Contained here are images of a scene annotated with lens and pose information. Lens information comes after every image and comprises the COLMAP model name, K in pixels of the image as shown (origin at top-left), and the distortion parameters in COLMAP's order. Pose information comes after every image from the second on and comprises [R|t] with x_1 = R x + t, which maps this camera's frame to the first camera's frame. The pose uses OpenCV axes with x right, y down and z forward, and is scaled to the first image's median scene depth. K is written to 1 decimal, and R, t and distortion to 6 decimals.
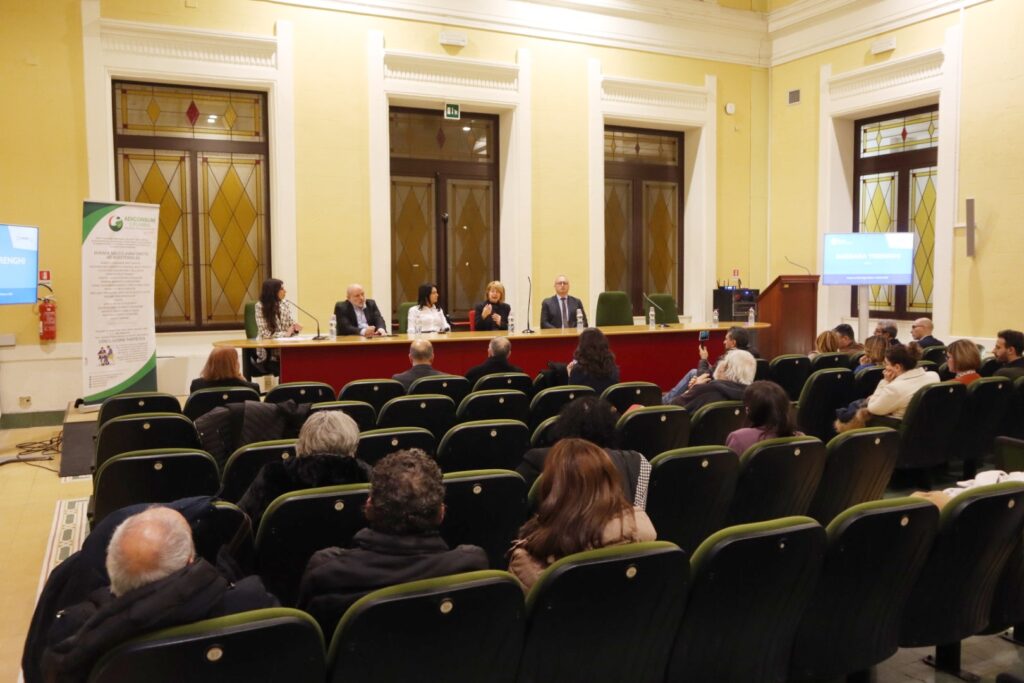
lens RADIAL K [[846.0, 0, 514.9], [0, 846.0, 338.8], [0, 0, 1]] dist [-0.053890, 0.039100]
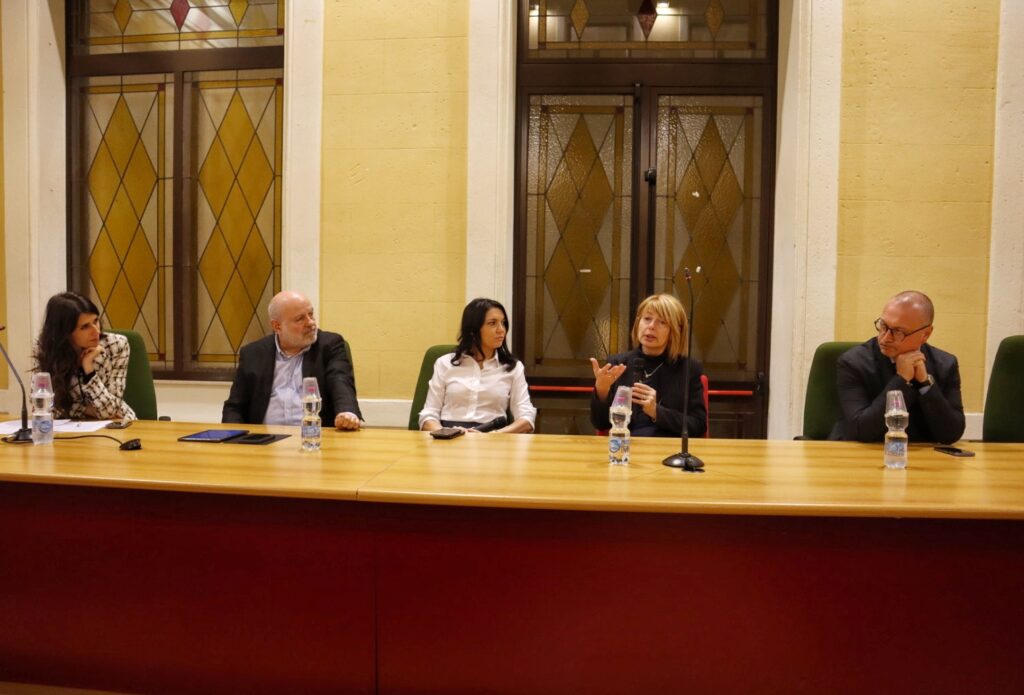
lens RADIAL K [[772.6, 0, 492.9], [0, 772.6, 361.8], [0, 0, 1]] dist [-0.097805, 0.034955]
pose [[0.855704, 0.048826, -0.515158, 0.078559], [-0.057398, 0.998351, -0.000718, -0.032142], [0.514273, 0.030183, 0.857095, 0.627561]]
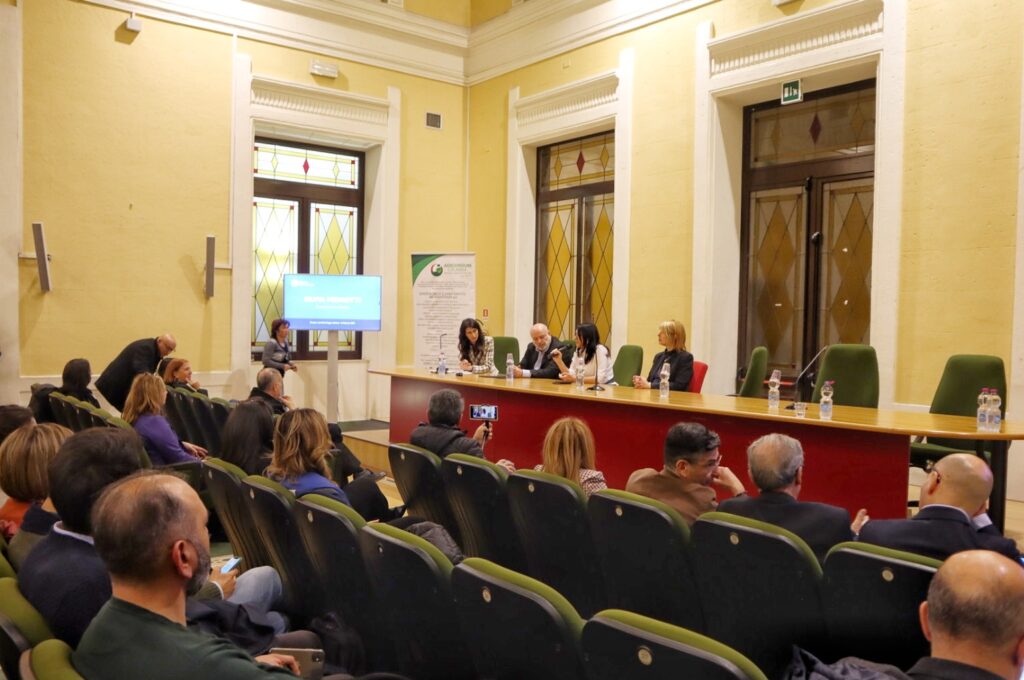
lens RADIAL K [[859.6, 0, 506.5], [0, 859.6, 338.2], [0, 0, 1]] dist [-0.036952, 0.011606]
pose [[0.209536, 0.028488, -0.977386, 0.621707], [-0.093578, 0.995572, 0.008956, -0.044932], [0.973313, 0.089586, 0.211274, 0.652146]]
